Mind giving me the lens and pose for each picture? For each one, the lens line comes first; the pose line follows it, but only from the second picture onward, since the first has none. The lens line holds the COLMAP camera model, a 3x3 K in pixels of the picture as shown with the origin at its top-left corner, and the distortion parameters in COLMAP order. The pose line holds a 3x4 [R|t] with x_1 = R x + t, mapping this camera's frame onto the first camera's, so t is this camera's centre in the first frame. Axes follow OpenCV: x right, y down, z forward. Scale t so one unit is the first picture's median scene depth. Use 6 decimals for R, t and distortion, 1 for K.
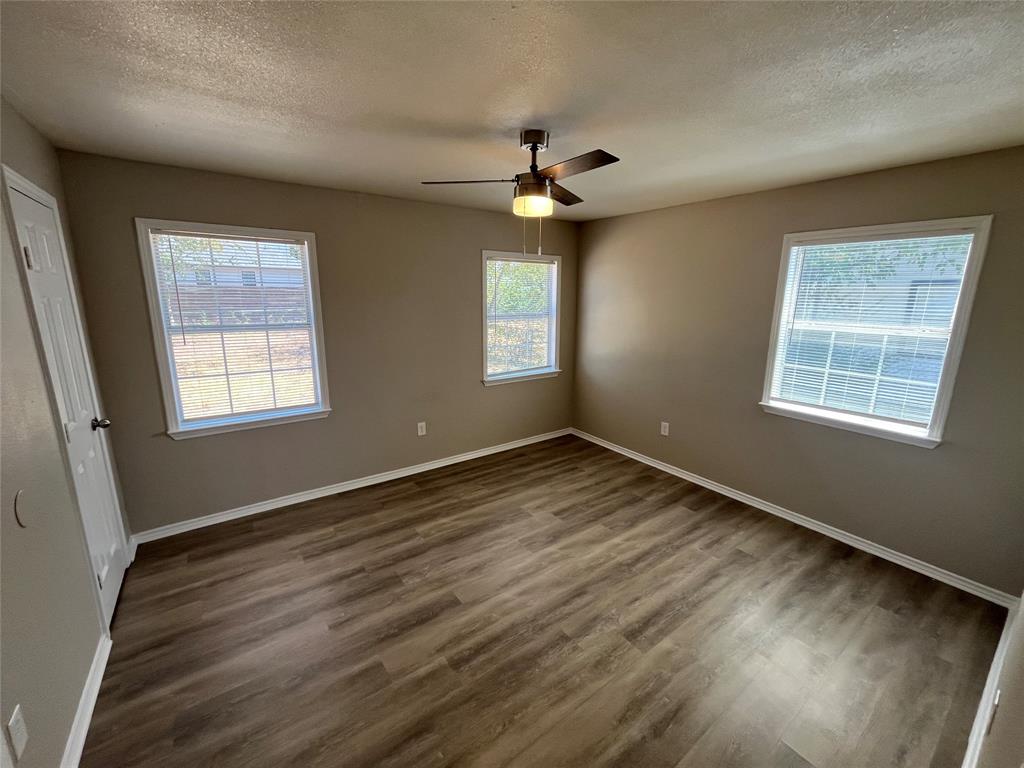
lens RADIAL K [[414.3, 0, 510.3], [0, 414.3, 384.8], [0, 0, 1]] dist [0.001264, 0.000688]
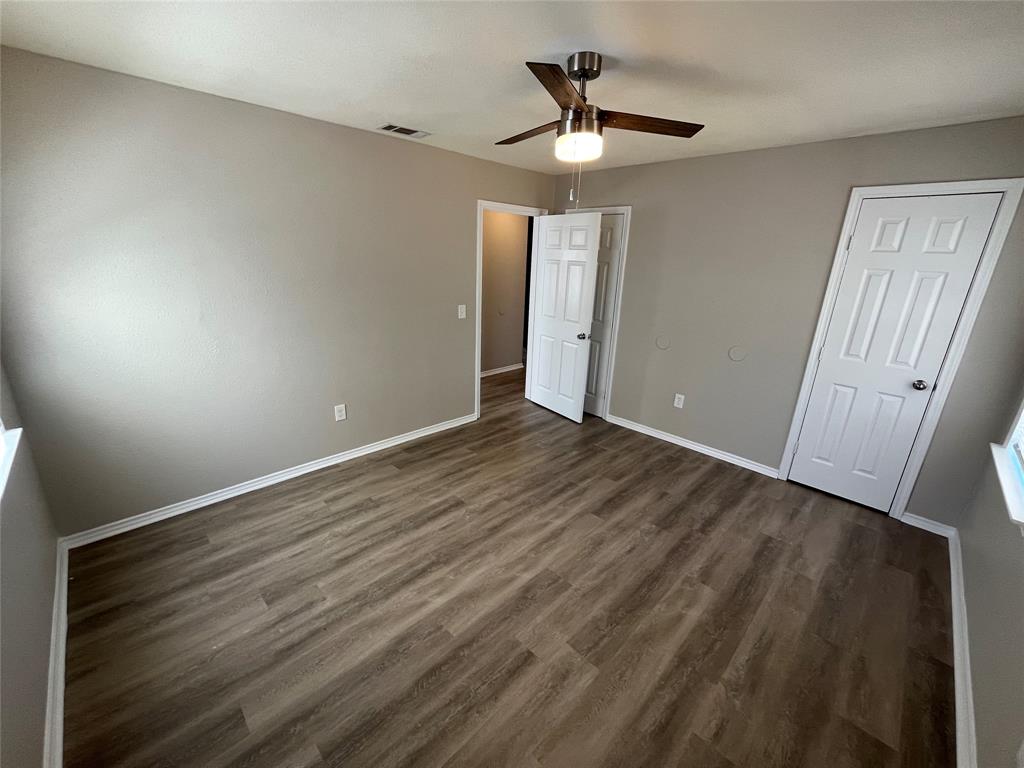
lens RADIAL K [[414.3, 0, 511.9], [0, 414.3, 380.6], [0, 0, 1]] dist [0.001264, 0.000688]
pose [[-0.985853, 0.001911, -0.167602, 0.279007], [-0.081237, 0.869194, 0.487752, -0.342355], [0.146610, 0.494467, -0.856742, 1.600902]]
